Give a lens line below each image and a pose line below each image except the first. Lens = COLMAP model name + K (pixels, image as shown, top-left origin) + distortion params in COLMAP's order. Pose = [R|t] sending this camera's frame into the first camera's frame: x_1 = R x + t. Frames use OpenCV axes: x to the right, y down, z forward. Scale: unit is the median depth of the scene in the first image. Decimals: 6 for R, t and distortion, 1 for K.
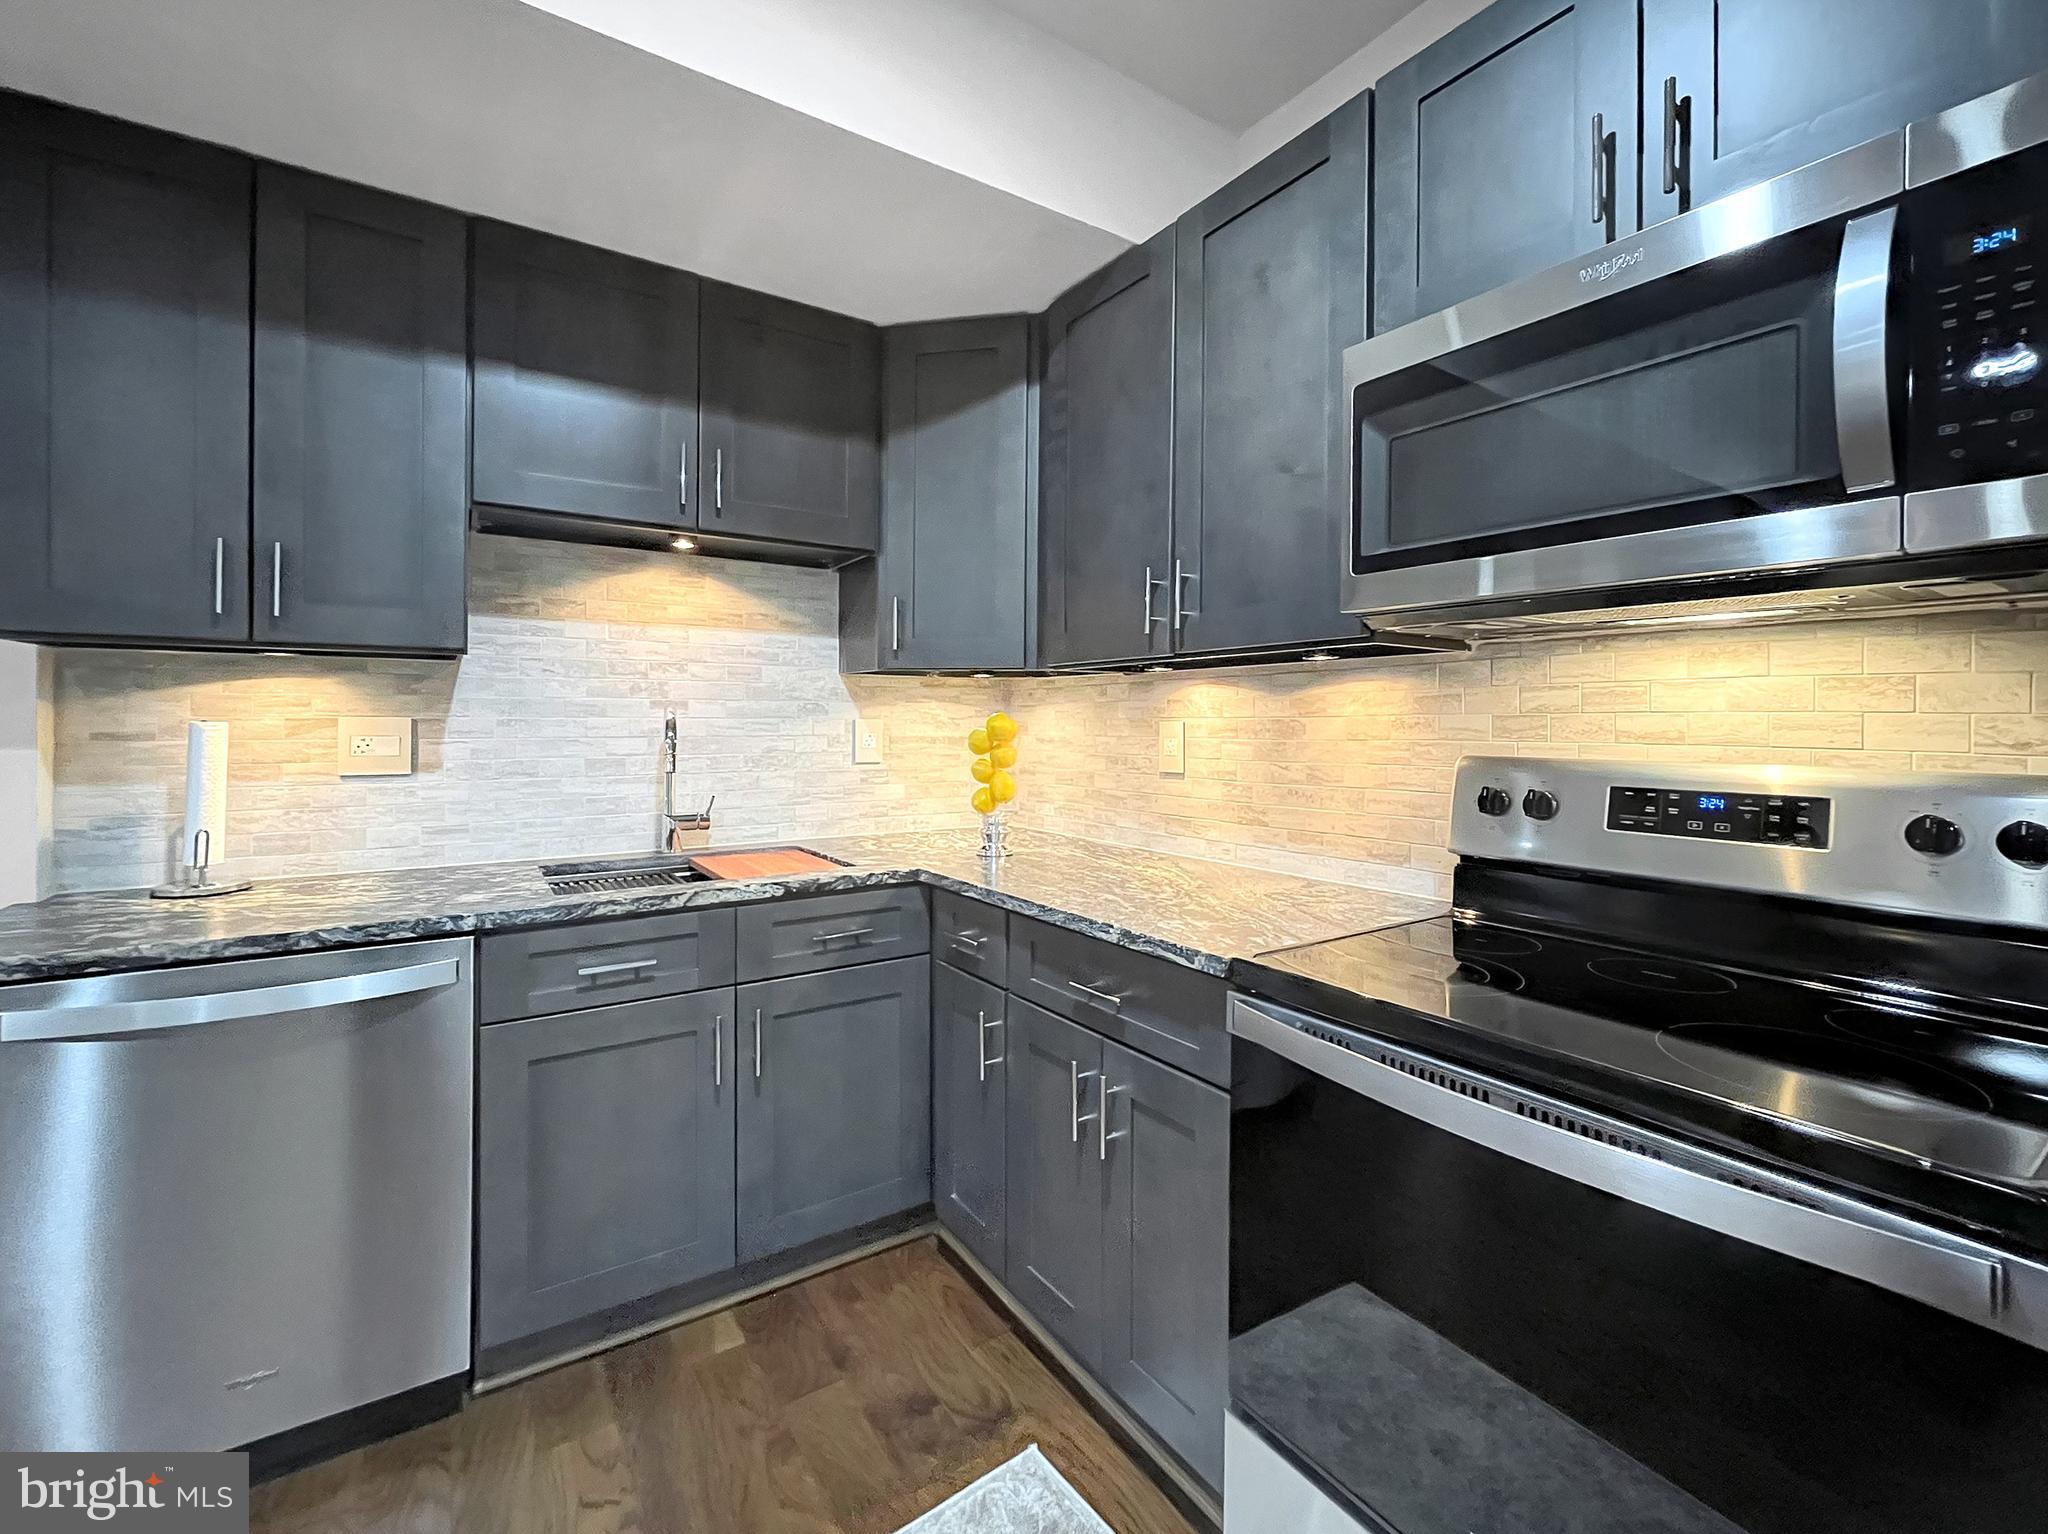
lens RADIAL K [[878.2, 0, 1013.0], [0, 878.2, 724.1], [0, 0, 1]] dist [0.001252, 0.000122]
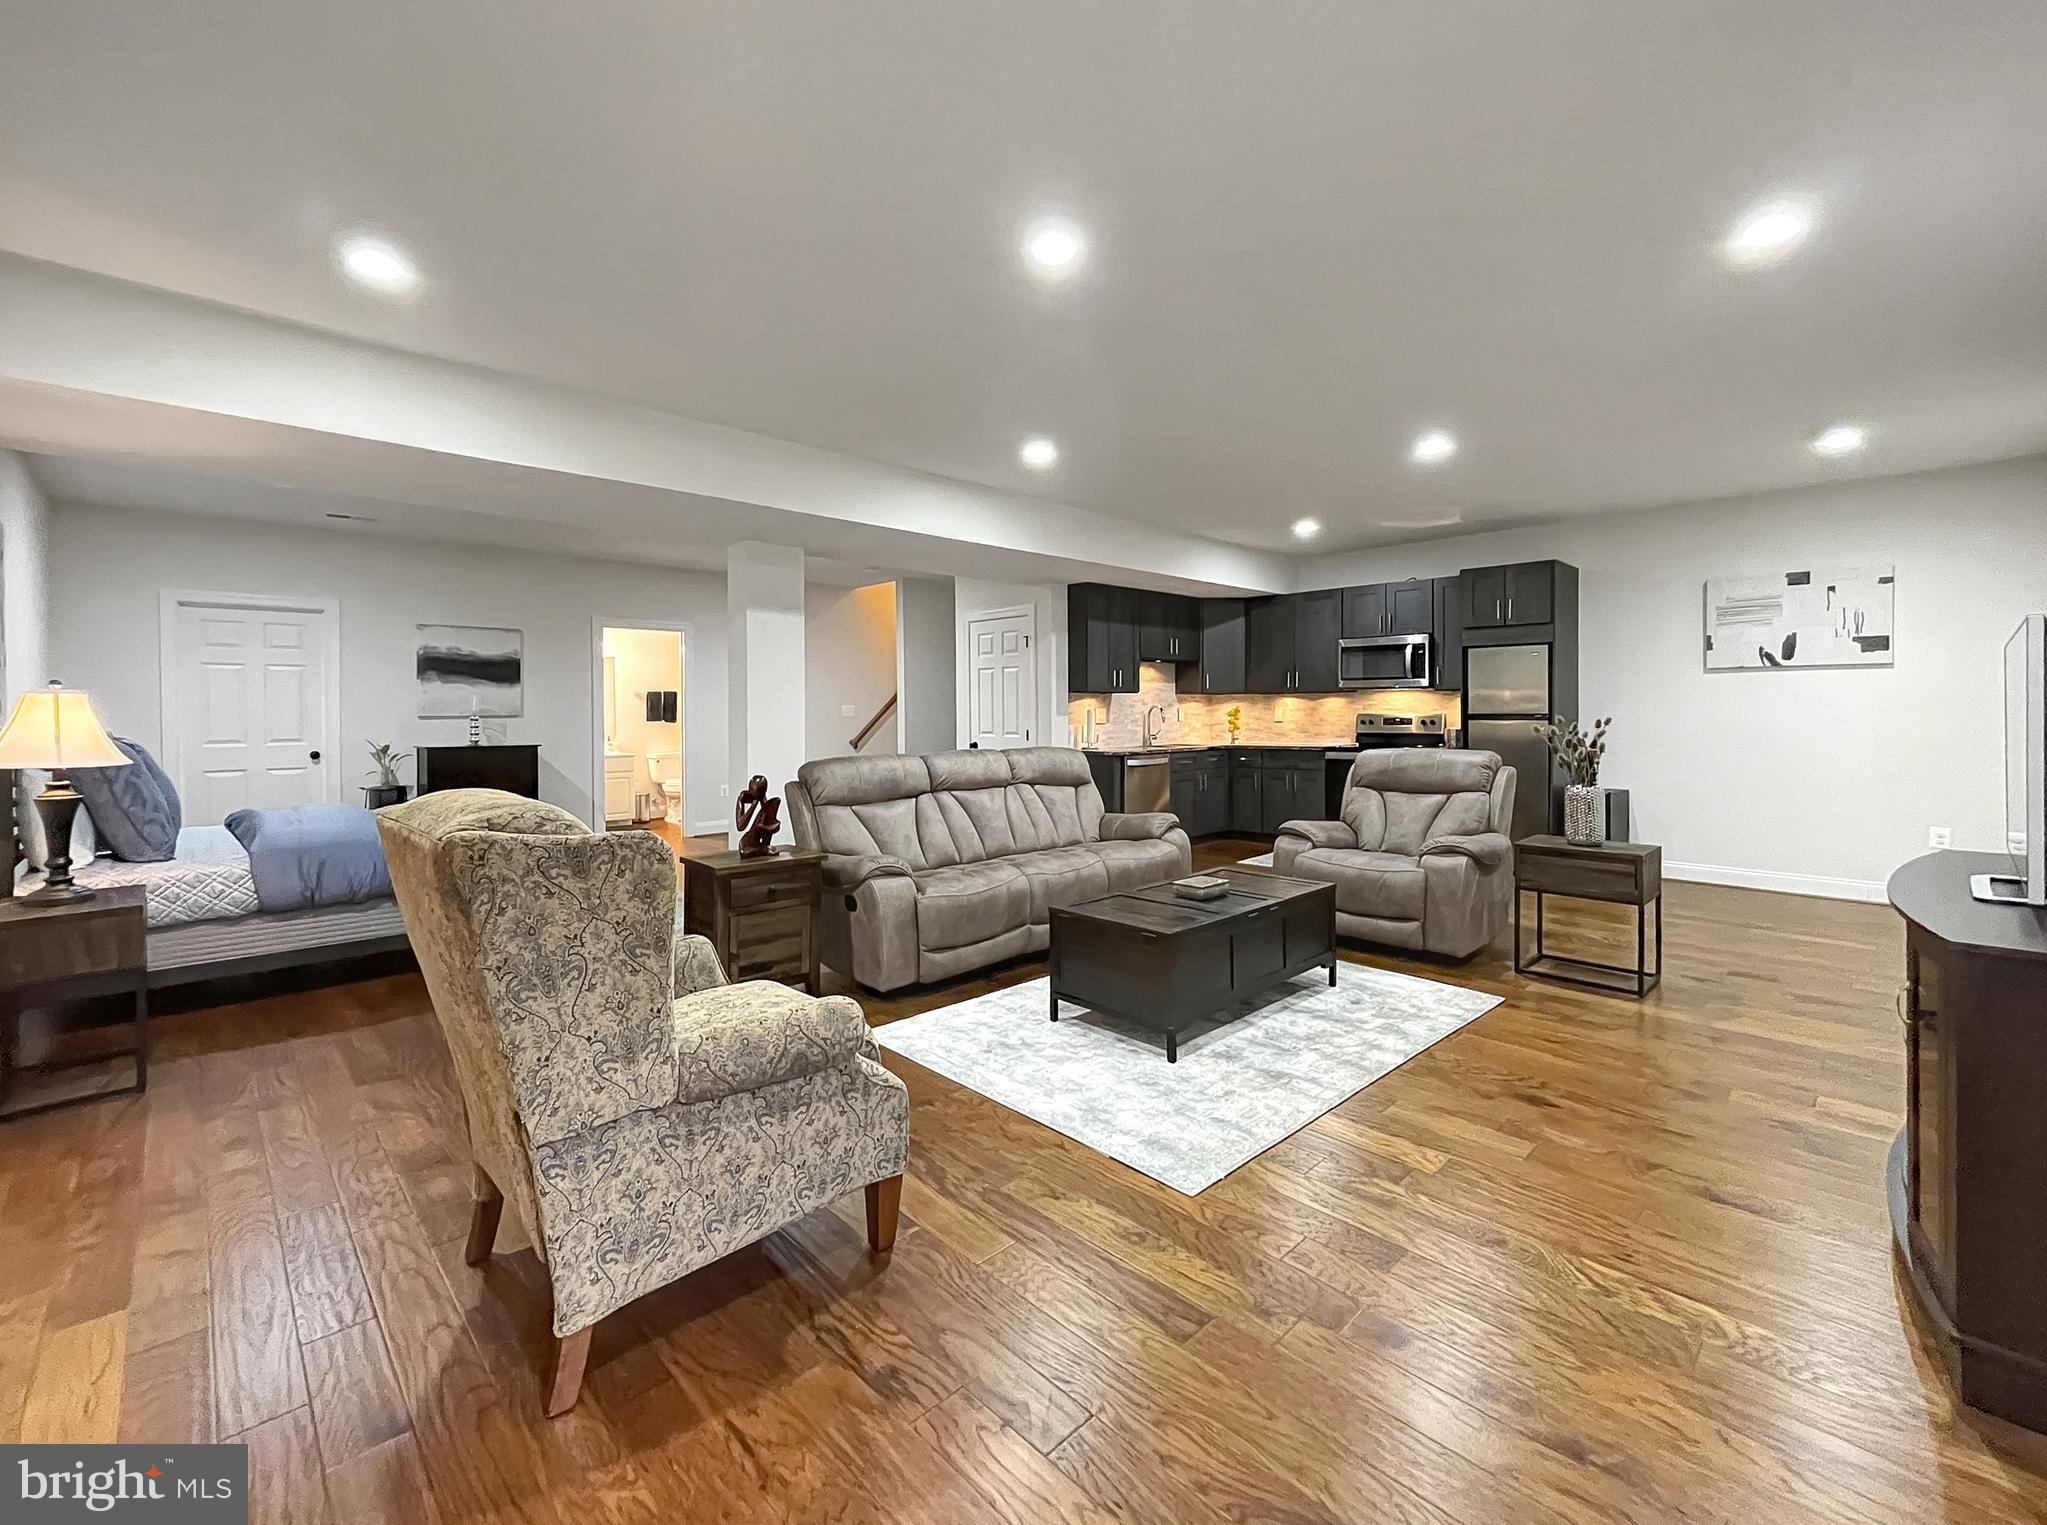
lens RADIAL K [[873.3, 0, 1028.8], [0, 873.3, 716.4], [0, 0, 1]] dist [-0.001030, -0.000113]
pose [[0.983157, -0.013290, 0.182280, -1.612030], [0.011883, 0.999891, 0.008805, -0.010442], [-0.182378, -0.006490, 0.983207, -2.563261]]
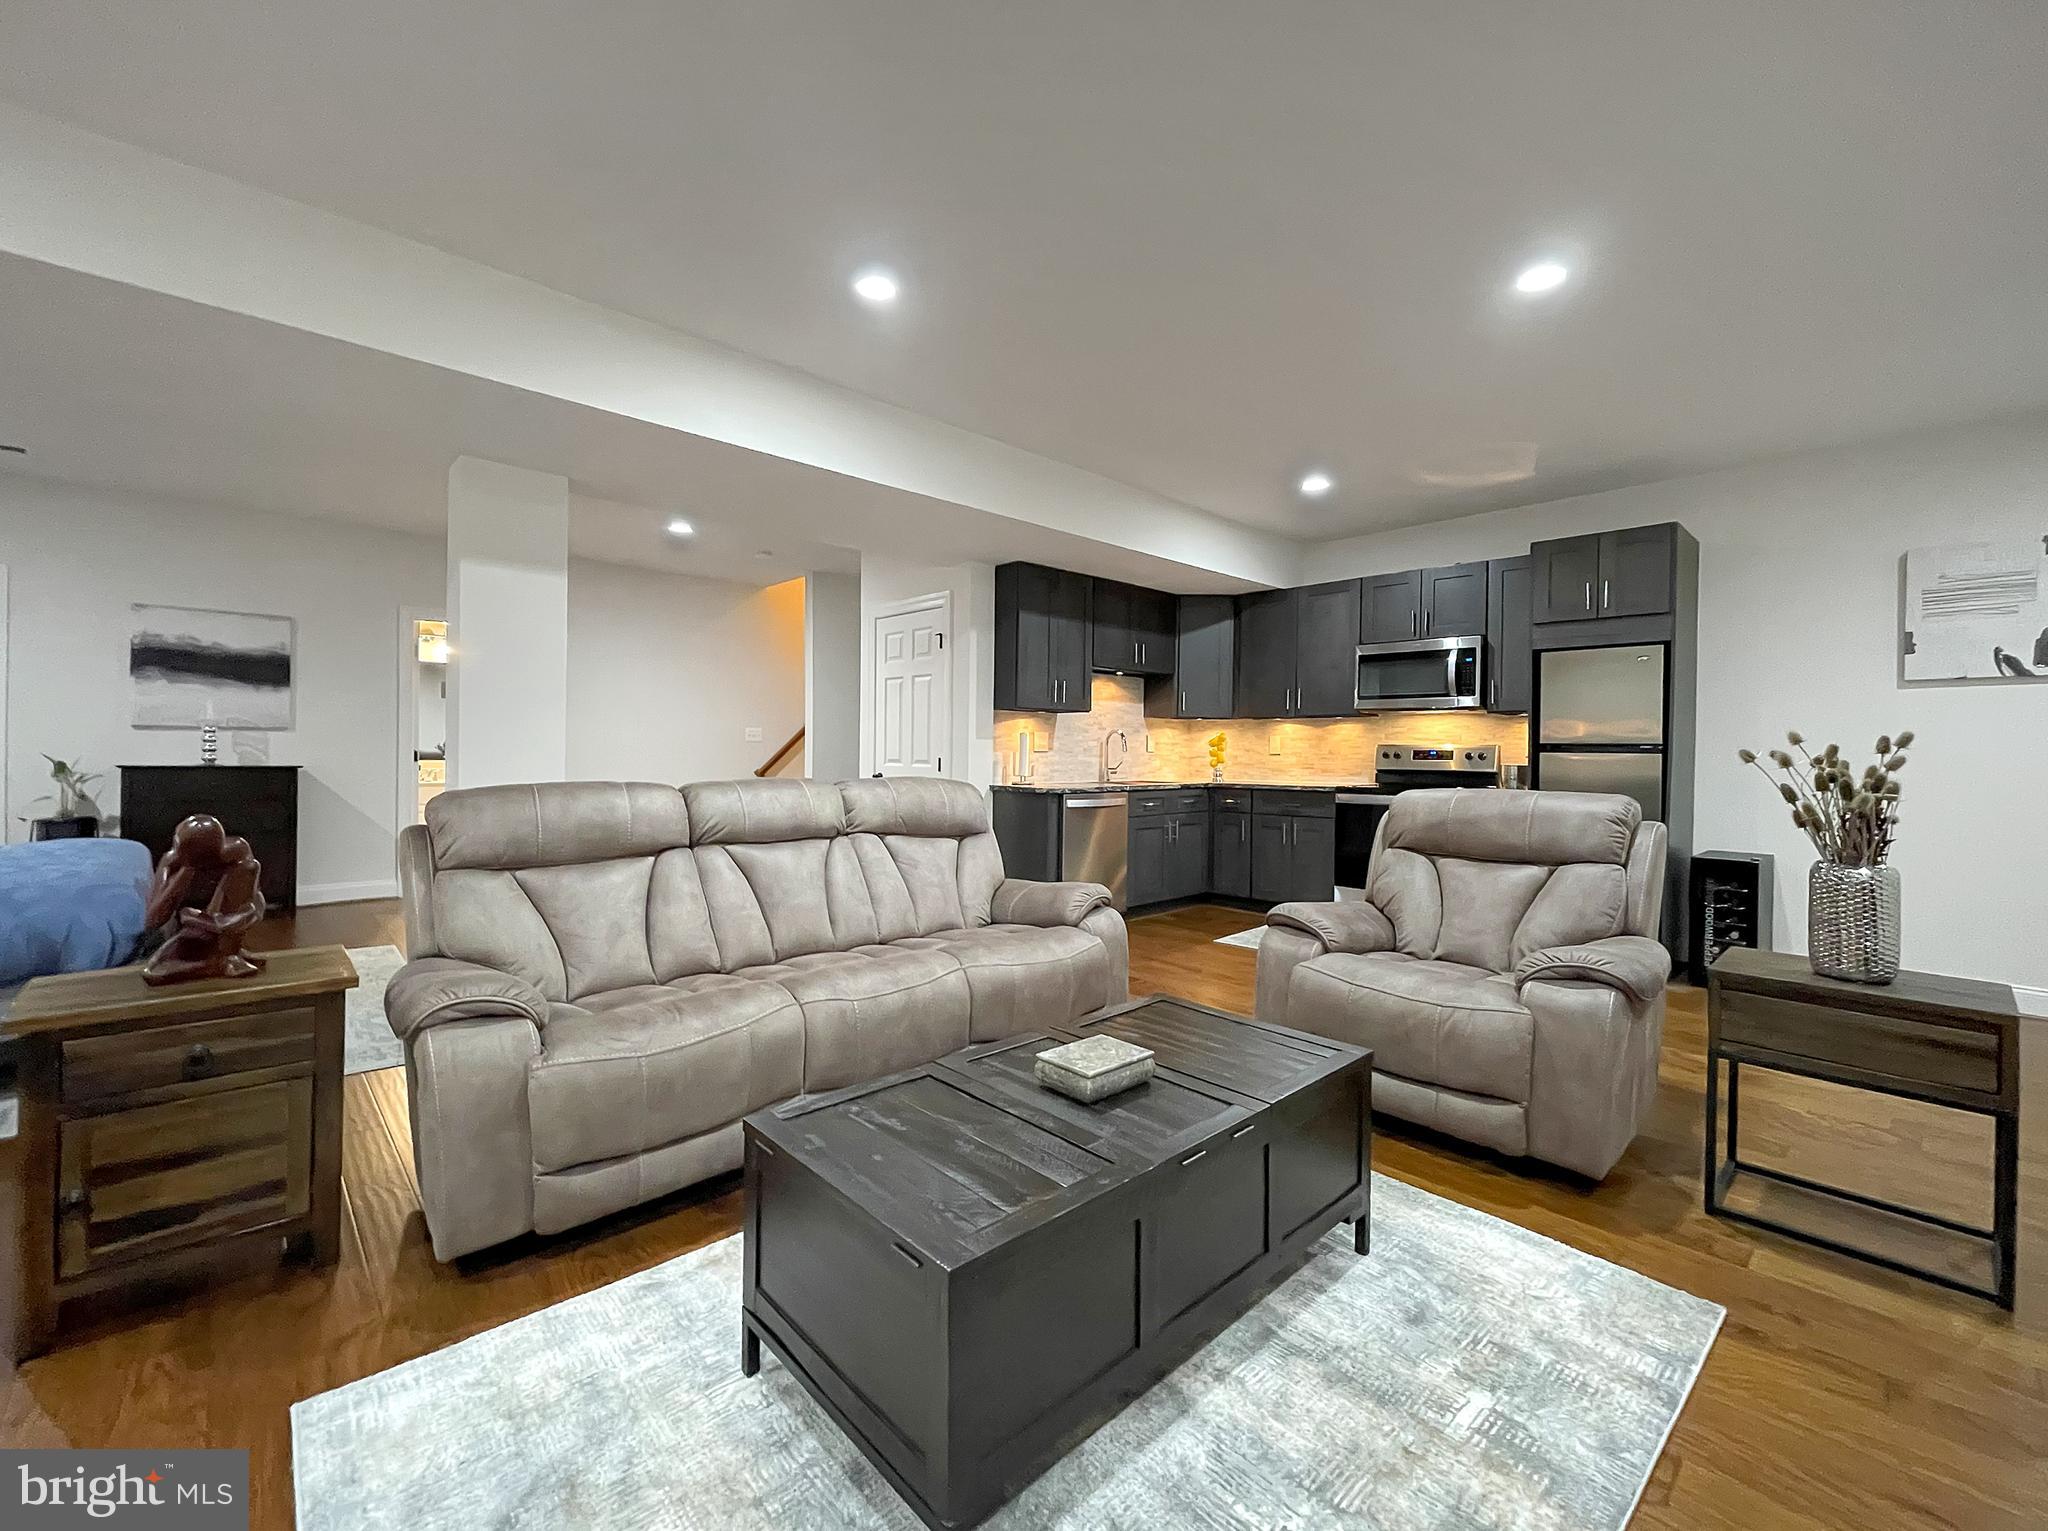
lens RADIAL K [[847.8, 0, 1021.3], [0, 847.8, 758.3], [0, 0, 1]] dist [-0.001465, -0.000180]
pose [[0.986098, 0.003108, 0.166137, -1.172489], [-0.005061, 0.999923, 0.011337, 0.045230], [-0.166089, -0.012021, 0.986037, -1.712601]]
